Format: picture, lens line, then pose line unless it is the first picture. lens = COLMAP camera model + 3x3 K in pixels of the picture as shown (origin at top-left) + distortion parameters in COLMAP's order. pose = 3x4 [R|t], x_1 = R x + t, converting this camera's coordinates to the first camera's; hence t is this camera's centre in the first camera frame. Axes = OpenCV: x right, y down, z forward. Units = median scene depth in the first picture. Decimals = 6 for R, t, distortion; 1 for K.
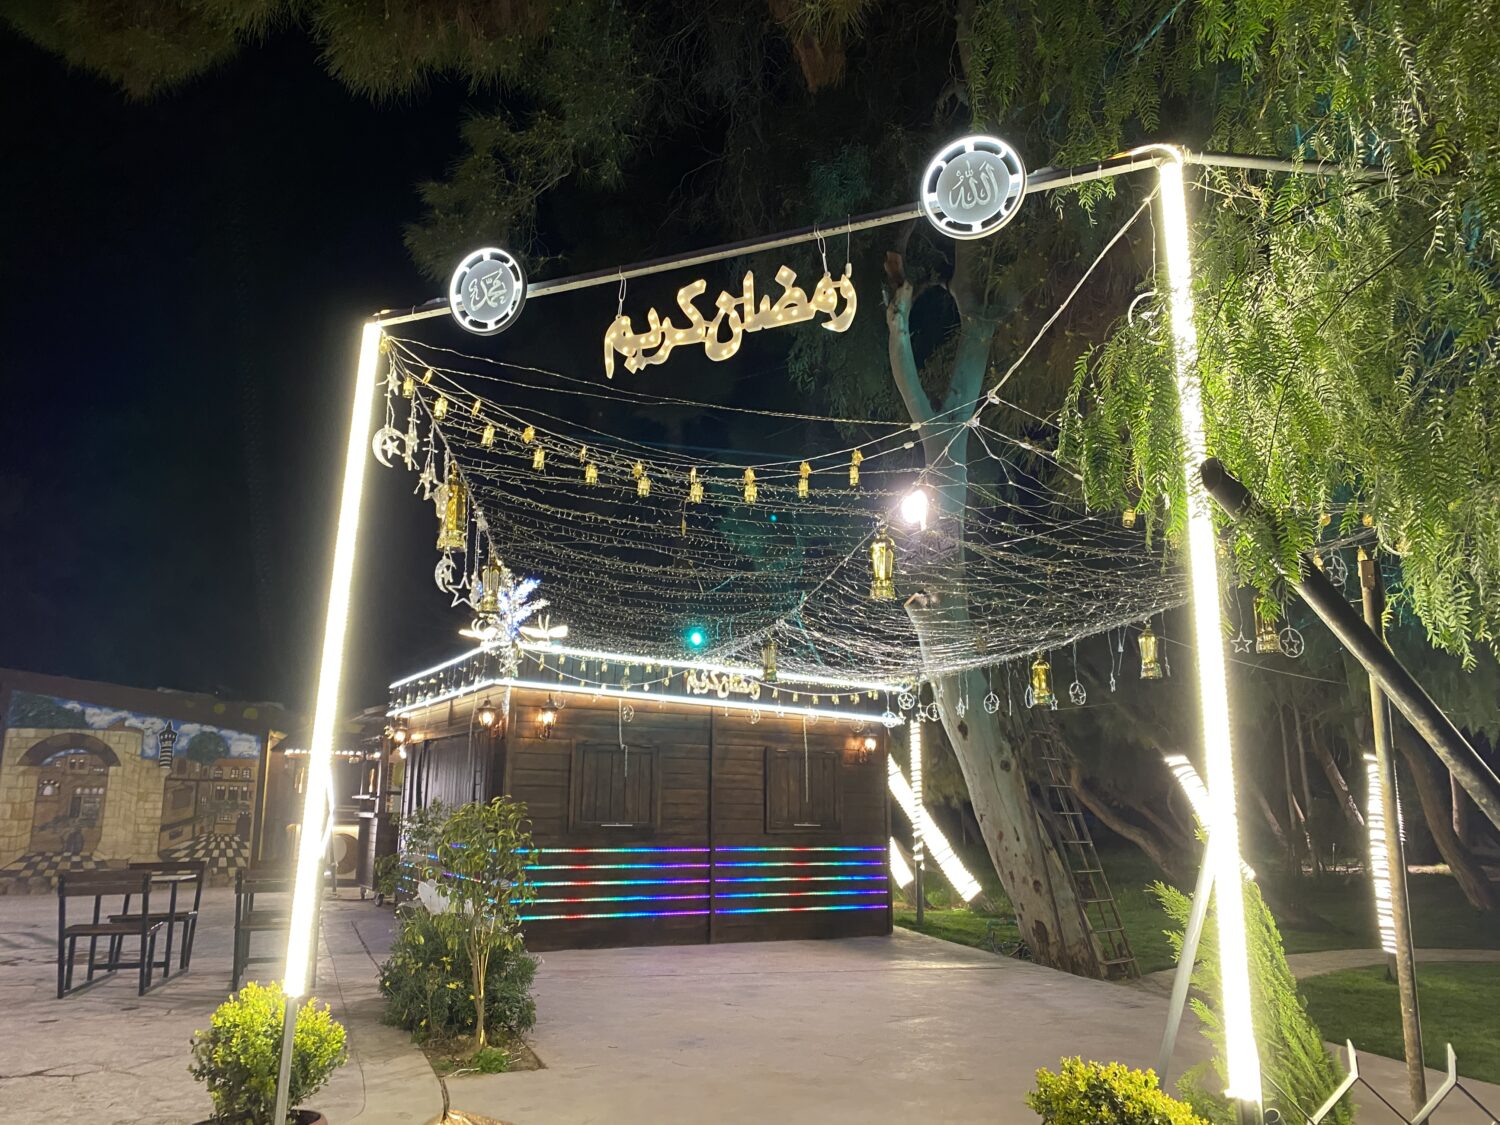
lens RADIAL K [[1123.8, 0, 748.0], [0, 1123.8, 567.8], [0, 0, 1]] dist [0.025970, -0.036113]
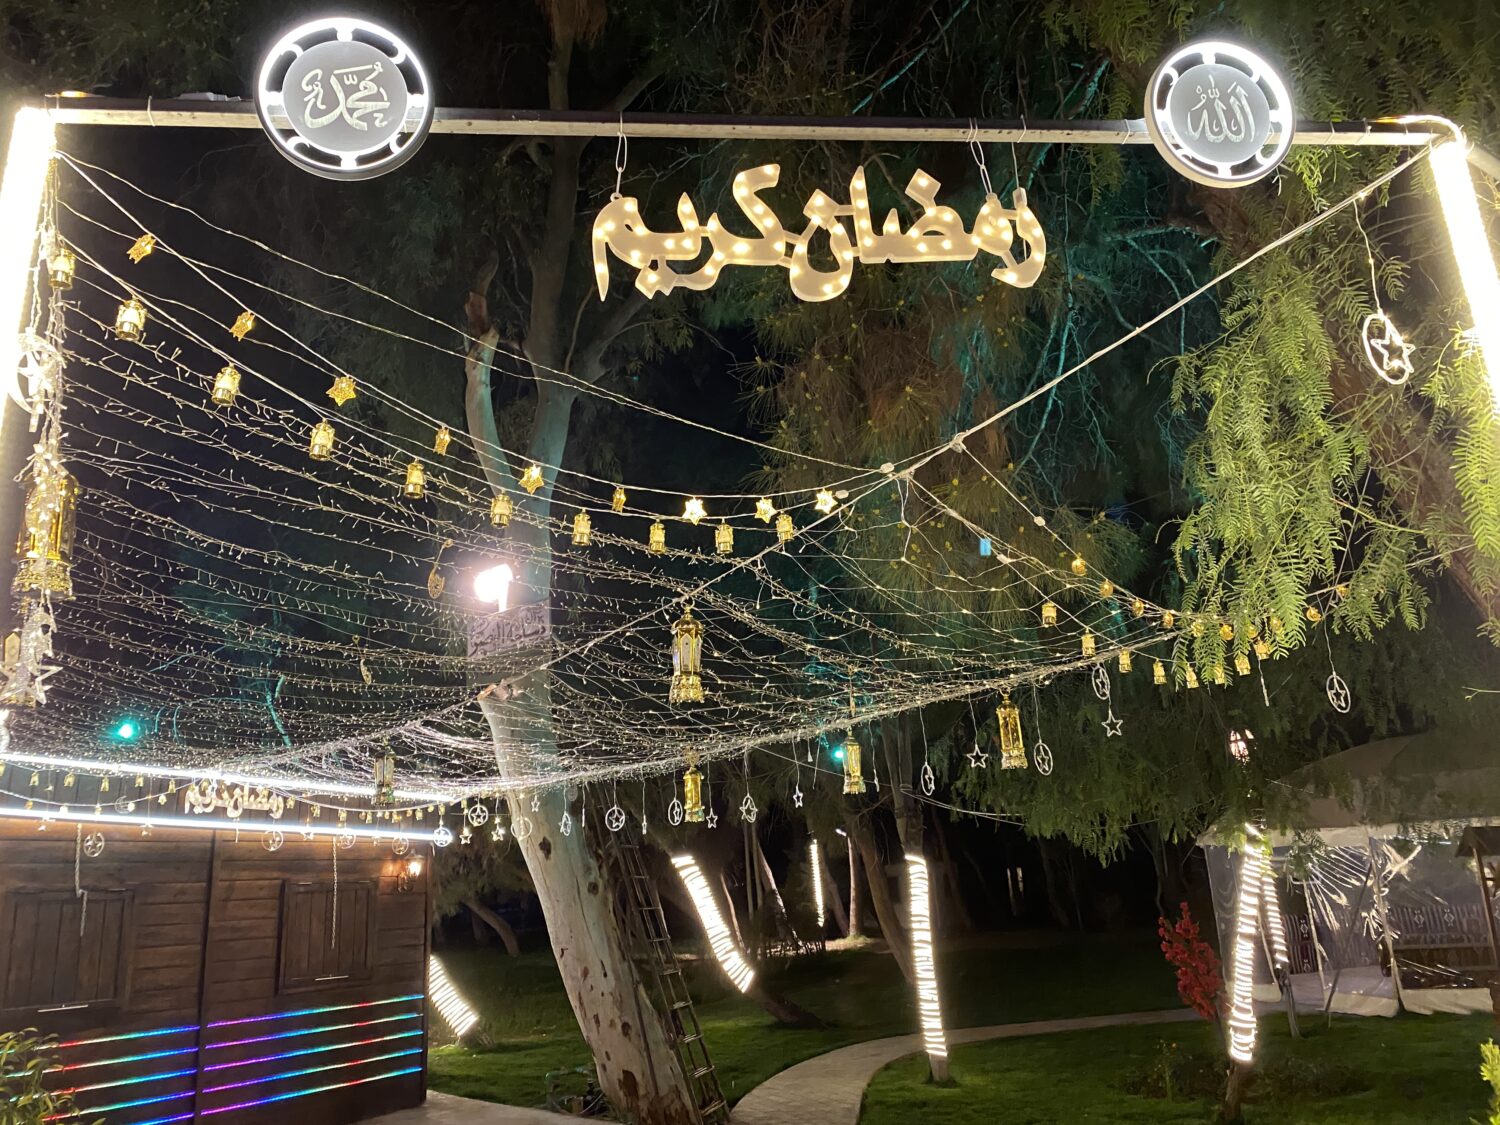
lens RADIAL K [[1123.8, 0, 746.7], [0, 1123.8, 558.7], [0, 0, 1]] dist [0.025970, -0.036113]
pose [[0.873446, 0.082489, 0.479883, -0.109718], [-0.040451, 0.994432, -0.097310, 0.002442], [-0.485238, 0.065583, 0.871919, 0.173305]]
